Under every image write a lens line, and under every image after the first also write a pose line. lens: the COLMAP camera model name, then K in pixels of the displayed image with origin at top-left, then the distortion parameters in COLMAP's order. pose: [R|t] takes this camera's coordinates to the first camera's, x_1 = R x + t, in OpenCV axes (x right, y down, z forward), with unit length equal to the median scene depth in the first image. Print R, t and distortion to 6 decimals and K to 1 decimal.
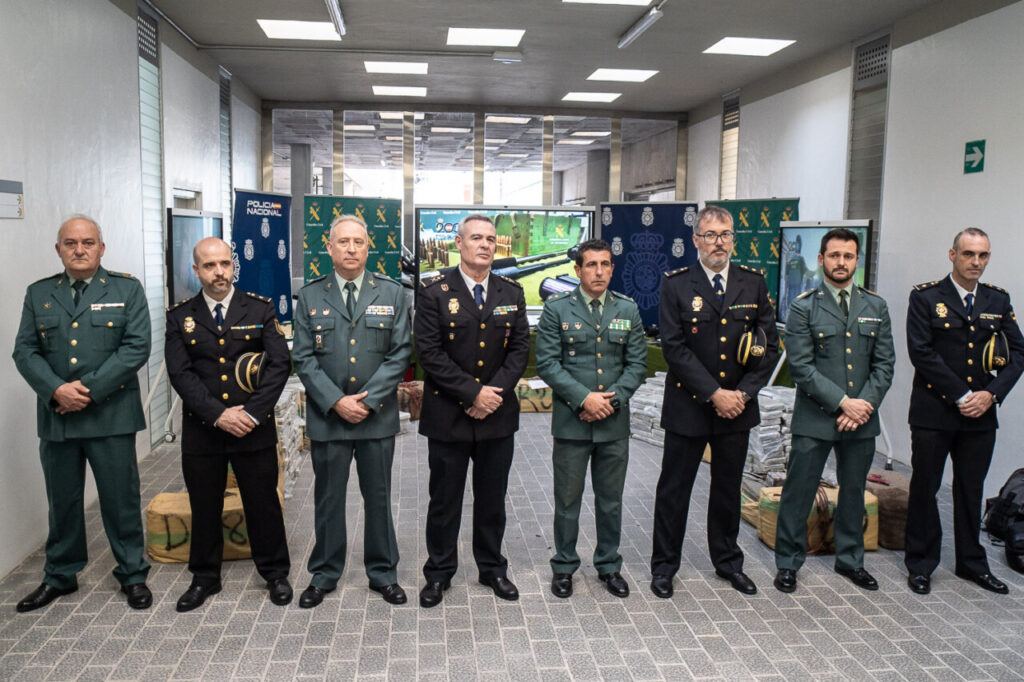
lens RADIAL K [[842.7, 0, 512.0], [0, 842.7, 341.0], [0, 0, 1]] dist [-0.095782, 0.072450]
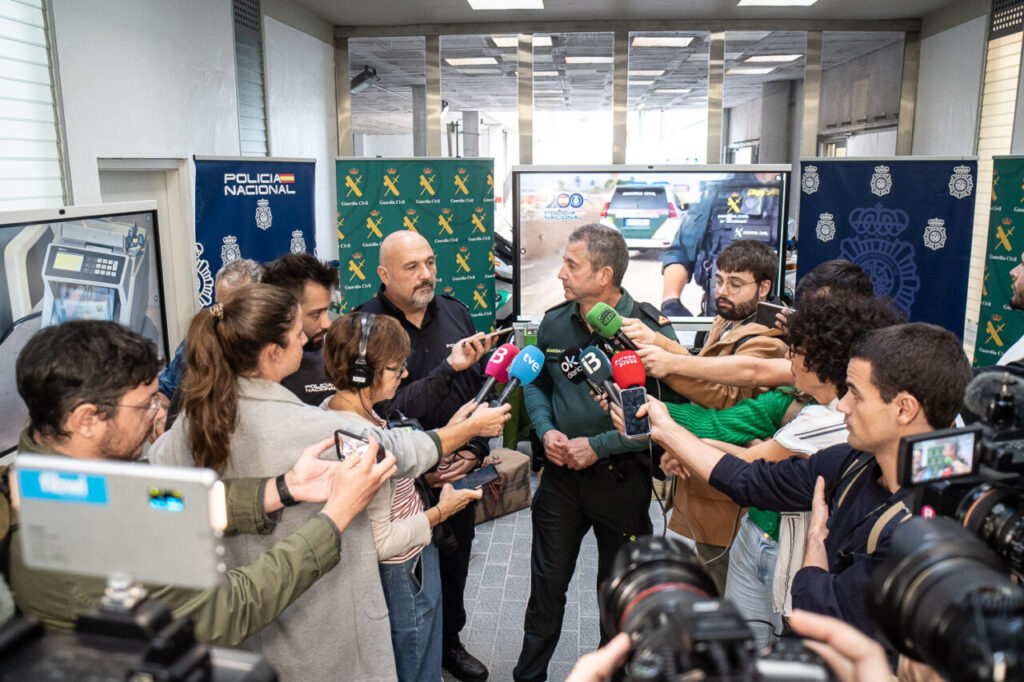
lens RADIAL K [[842.7, 0, 512.0], [0, 842.7, 341.0], [0, 0, 1]] dist [-0.095782, 0.072450]
pose [[0.982097, 0.017141, -0.187596, 0.008593], [-0.004298, 0.997631, 0.068656, -0.053563], [0.188329, -0.066621, 0.979844, 0.258205]]
